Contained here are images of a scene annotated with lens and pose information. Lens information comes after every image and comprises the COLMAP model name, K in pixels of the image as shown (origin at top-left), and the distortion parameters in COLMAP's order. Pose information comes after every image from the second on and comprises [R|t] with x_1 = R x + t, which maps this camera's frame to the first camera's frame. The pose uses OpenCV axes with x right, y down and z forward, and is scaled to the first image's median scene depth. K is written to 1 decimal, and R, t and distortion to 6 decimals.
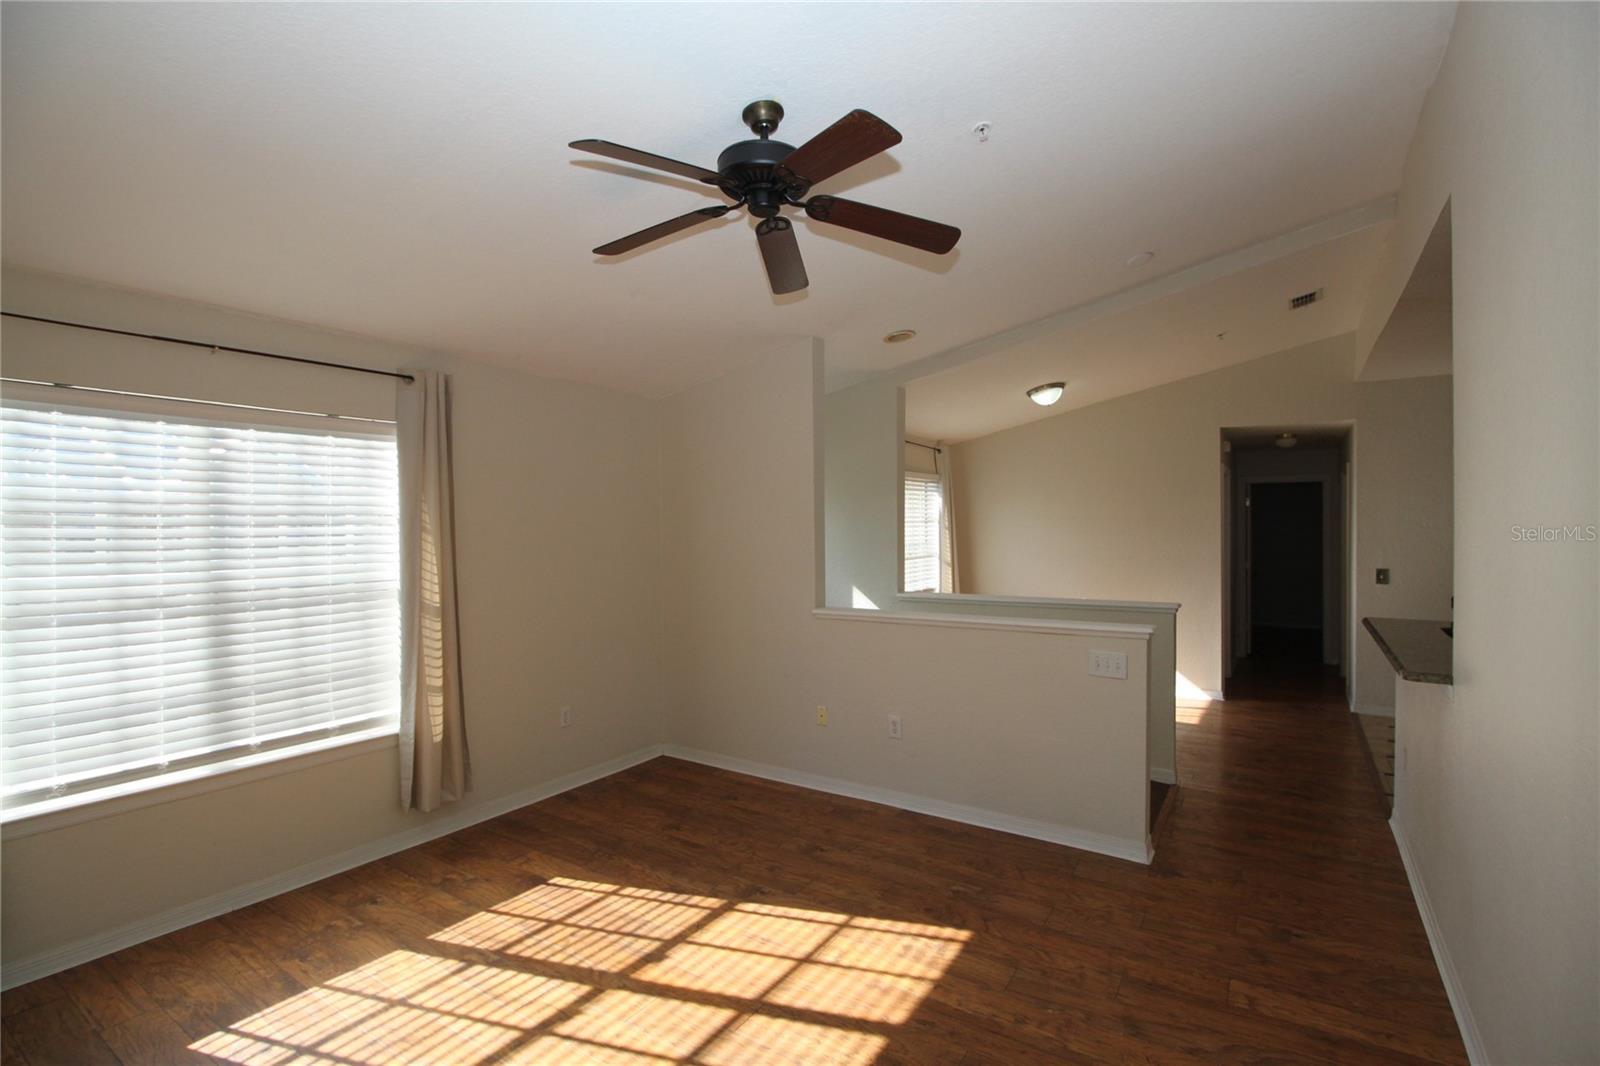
lens RADIAL K [[744.4, 0, 813.2], [0, 744.4, 527.0], [0, 0, 1]] dist [-0.011114, -0.007653]
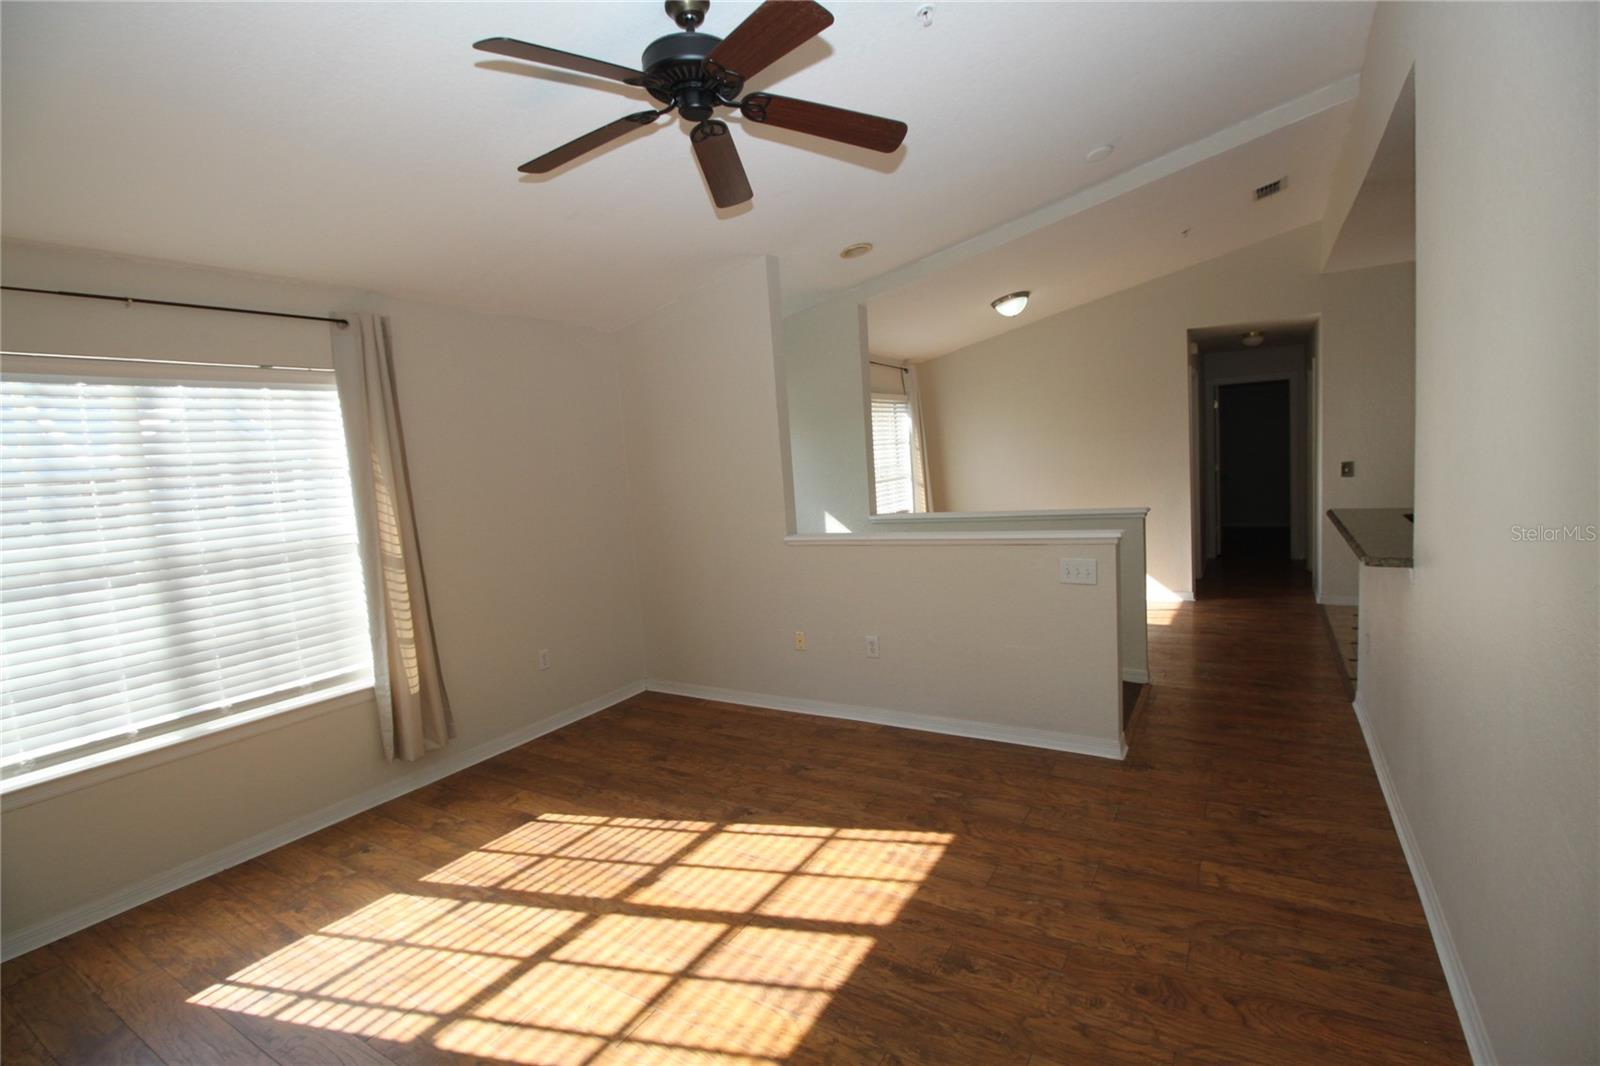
lens RADIAL K [[744.4, 0, 811.1], [0, 744.4, 527.6], [0, 0, 1]] dist [-0.011114, -0.007653]
pose [[0.997647, -0.064318, 0.023757, 0.018608], [0.061855, 0.993753, 0.092889, 0.012738], [-0.029583, -0.091201, 0.995393, 0.015244]]
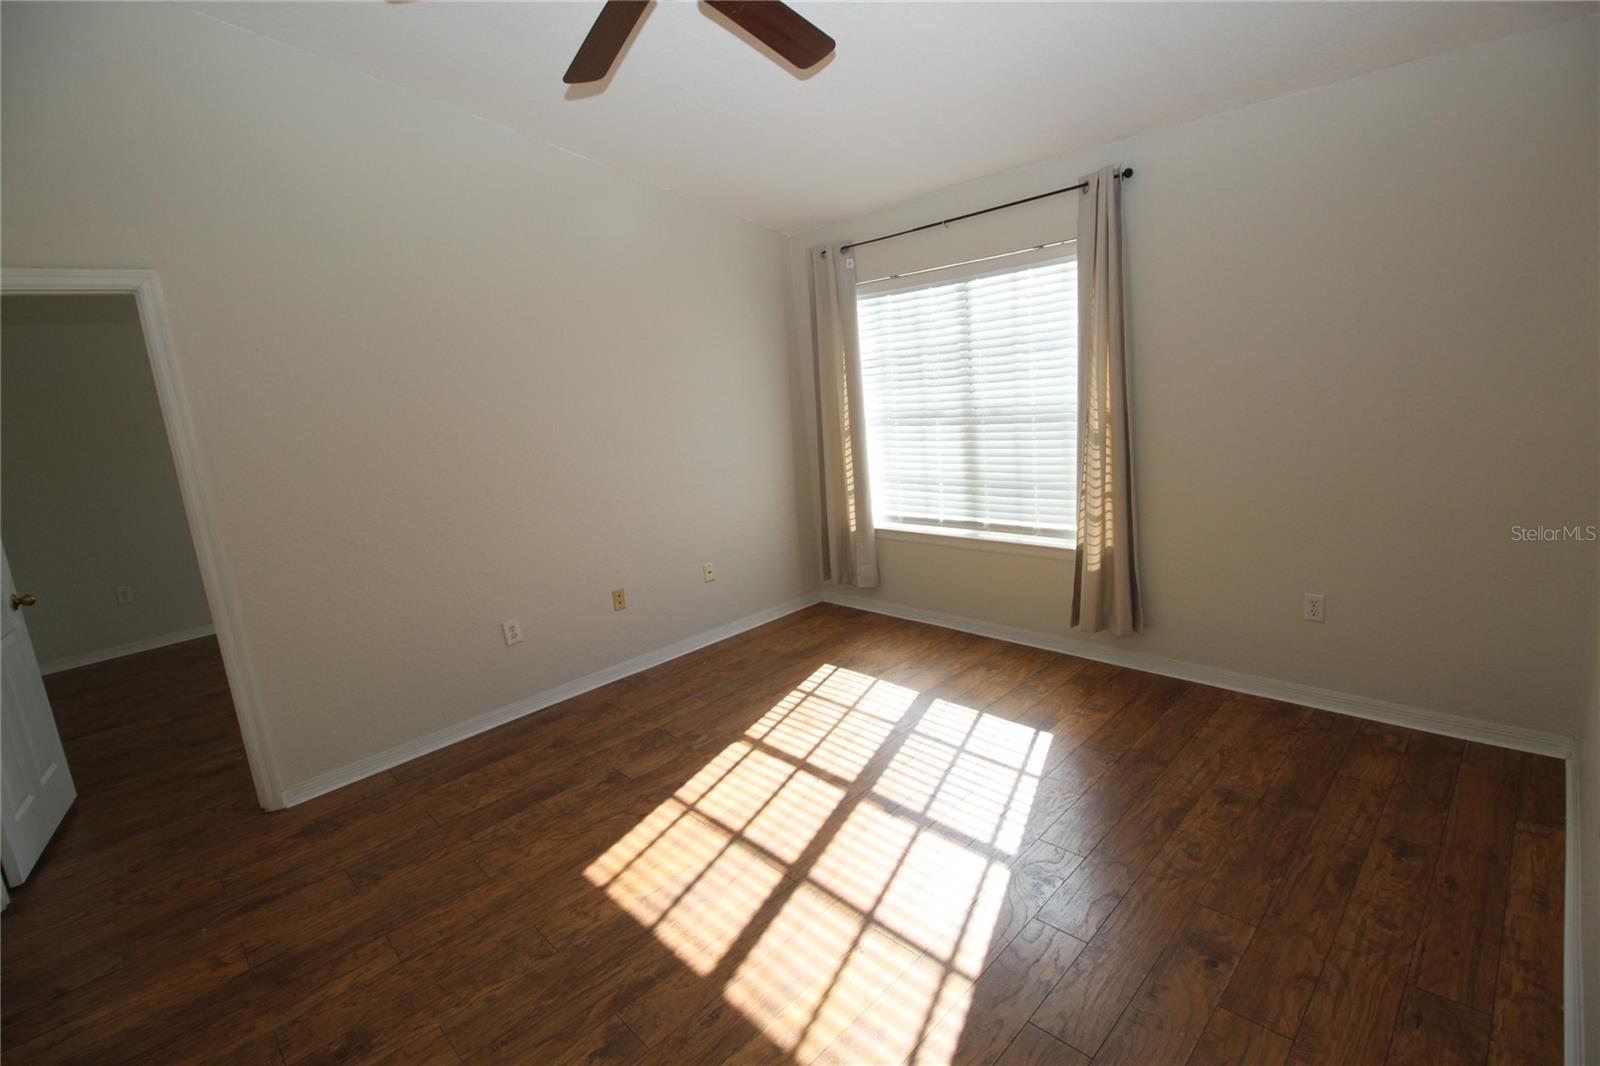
lens RADIAL K [[744.4, 0, 815.7], [0, 744.4, 526.4], [0, 0, 1]] dist [-0.011114, -0.007653]
pose [[-0.222270, 0.209253, -0.952265, 0.620829], [0.080193, 0.977312, 0.196038, 0.009873], [0.971682, -0.032792, -0.234007, 1.054825]]
